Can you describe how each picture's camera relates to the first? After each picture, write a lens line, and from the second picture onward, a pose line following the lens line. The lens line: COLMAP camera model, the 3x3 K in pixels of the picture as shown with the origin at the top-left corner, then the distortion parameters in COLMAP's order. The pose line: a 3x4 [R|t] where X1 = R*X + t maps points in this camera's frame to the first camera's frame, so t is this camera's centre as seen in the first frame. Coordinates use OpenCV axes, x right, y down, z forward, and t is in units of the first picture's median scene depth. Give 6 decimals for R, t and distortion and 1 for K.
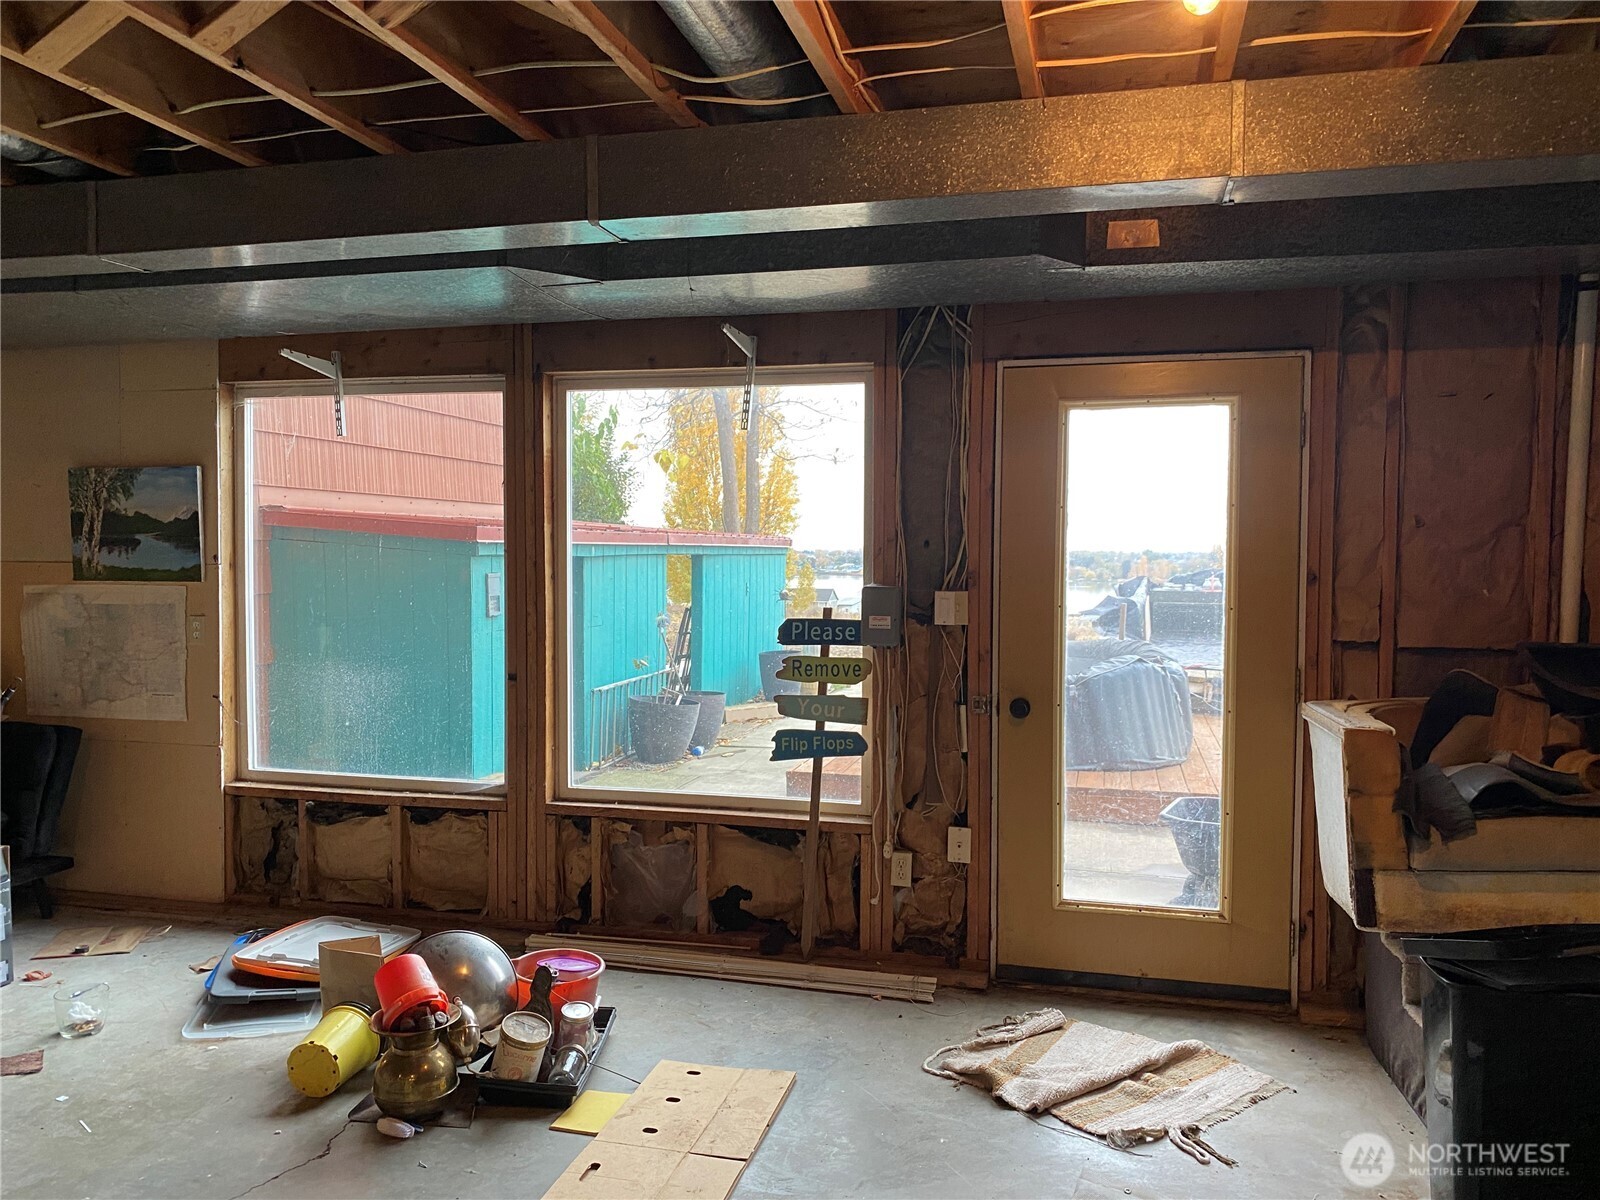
lens RADIAL K [[1217.4, 0, 800.2], [0, 1217.4, 601.5], [0, 0, 1]] dist [0.033548, -0.026579]
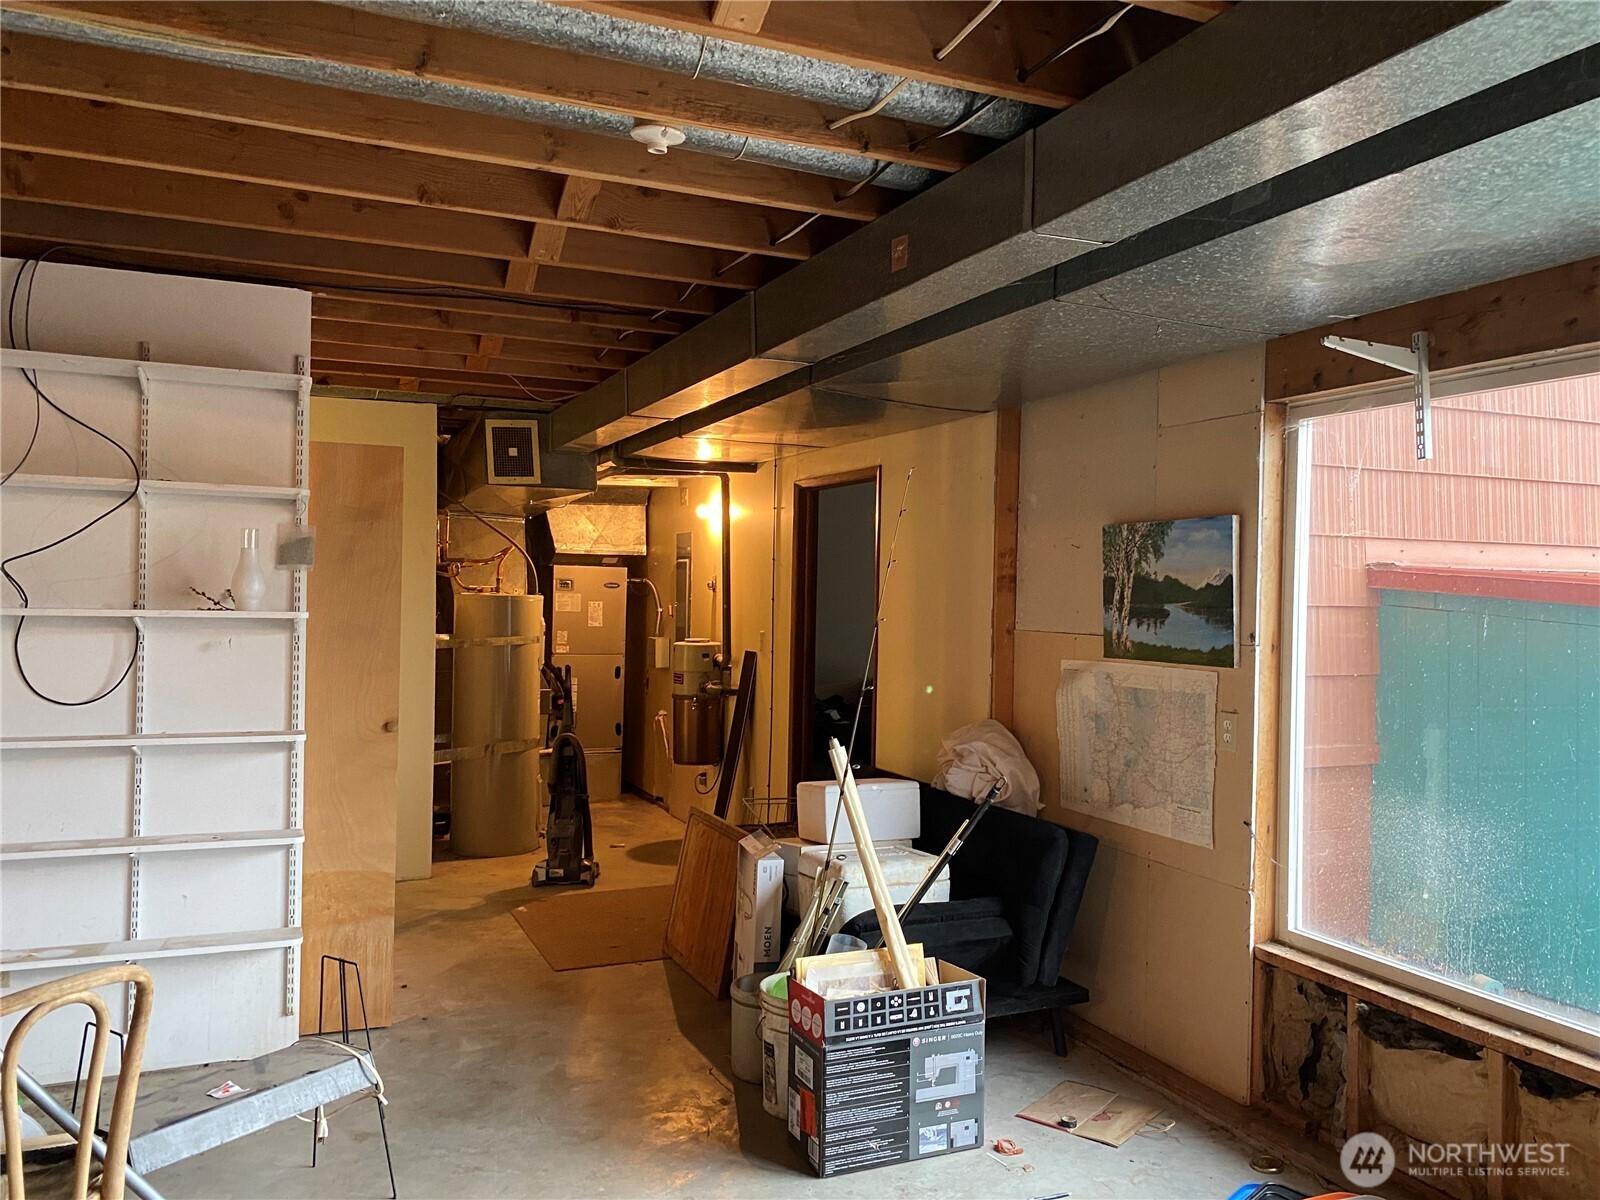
lens RADIAL K [[1217.4, 0, 807.1], [0, 1217.4, 600.1], [0, 0, 1]] dist [0.033548, -0.026579]
pose [[0.616835, 0.010506, -0.787023, -0.058420], [-0.045746, 0.998699, -0.022522, -0.028717], [0.785762, 0.049895, 0.616513, 0.325276]]
